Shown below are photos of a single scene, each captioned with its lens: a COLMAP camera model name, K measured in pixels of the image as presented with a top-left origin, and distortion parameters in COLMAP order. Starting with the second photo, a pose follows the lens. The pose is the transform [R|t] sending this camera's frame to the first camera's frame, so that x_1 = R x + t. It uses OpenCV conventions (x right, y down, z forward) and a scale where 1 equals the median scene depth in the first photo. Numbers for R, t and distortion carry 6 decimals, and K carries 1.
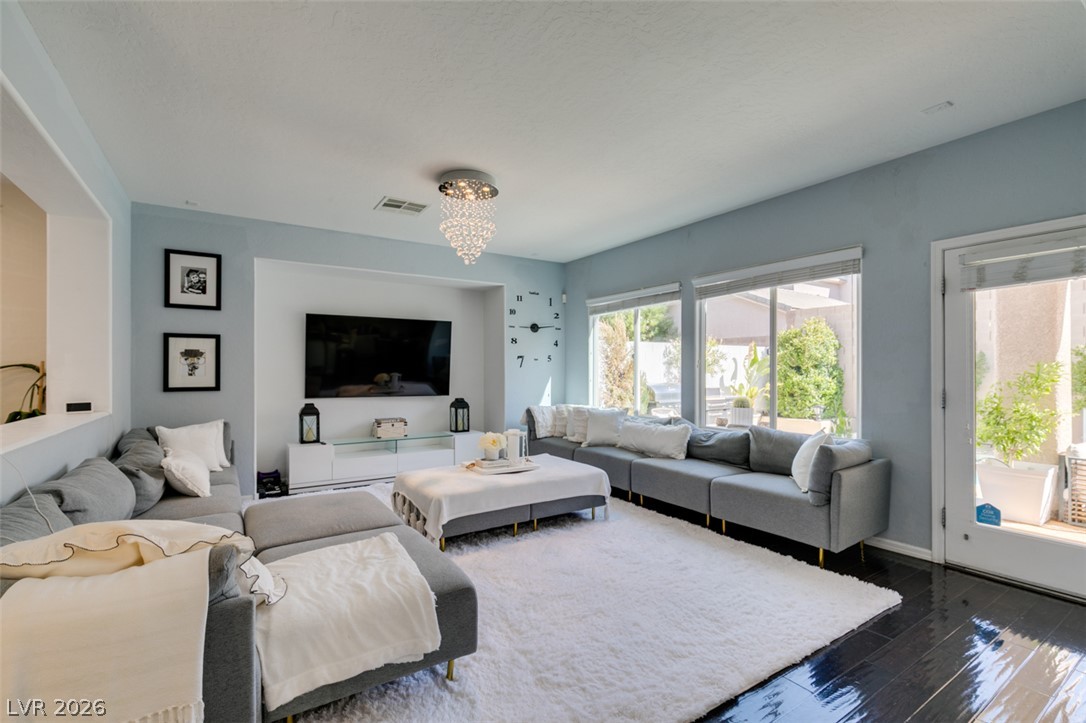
lens RADIAL K [[484.8, 0, 539.6], [0, 484.8, 368.7], [0, 0, 1]] dist [-0.000347, 0.000001]
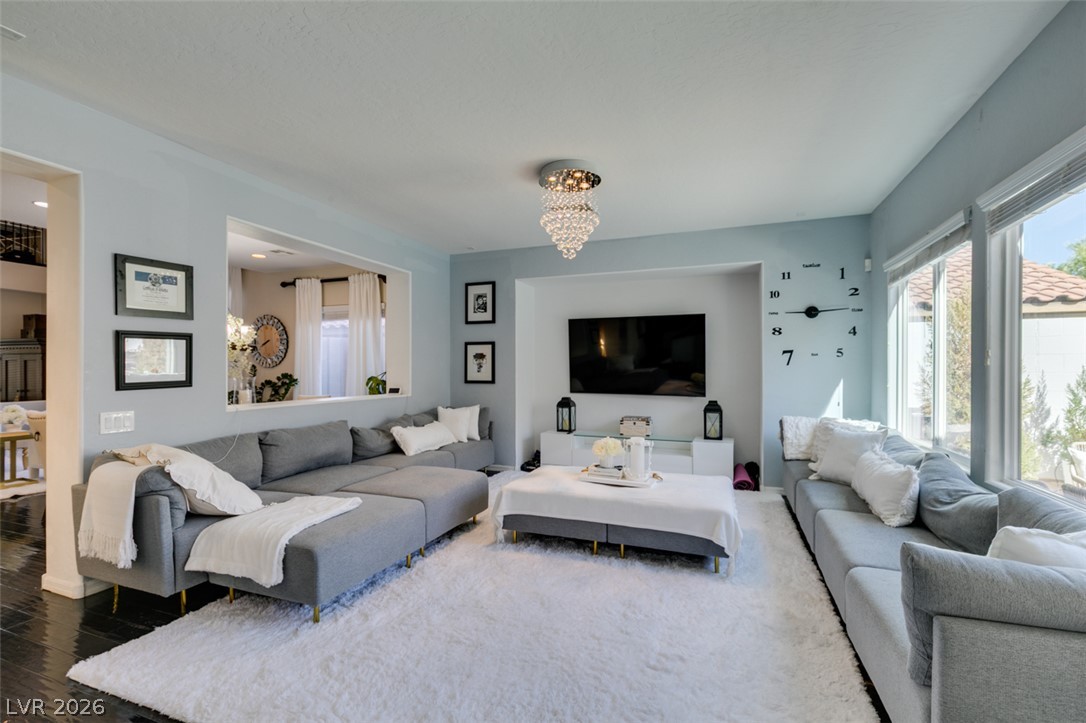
lens RADIAL K [[484.8, 0, 539.6], [0, 484.8, 368.7], [0, 0, 1]] dist [-0.000347, 0.000001]
pose [[0.590688, 0.001991, -0.806898, 0.491989], [0.000564, 0.999996, 0.002881, 0.000413], [0.806900, -0.002156, 0.590684, 0.319896]]
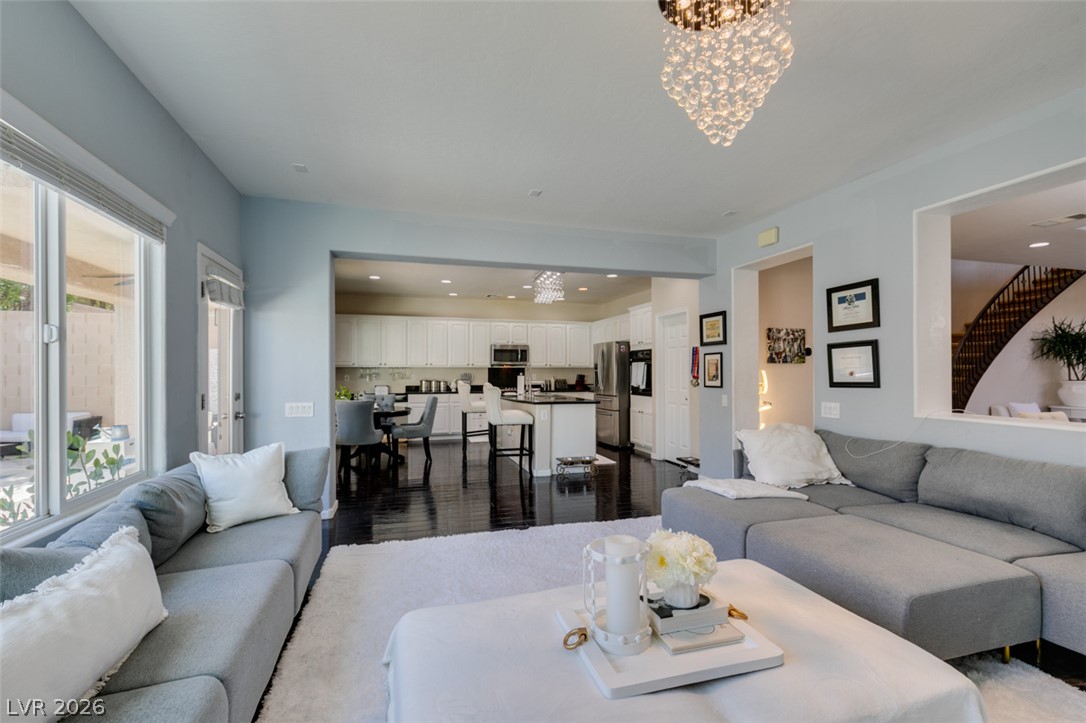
lens RADIAL K [[484.8, 0, 539.6], [0, 484.8, 368.7], [0, 0, 1]] dist [-0.000347, 0.000001]
pose [[-0.958194, 0.002988, 0.286103, -0.094172], [0.001406, 0.999983, -0.005736, 0.001374], [-0.286115, -0.005094, -0.958182, 1.243429]]
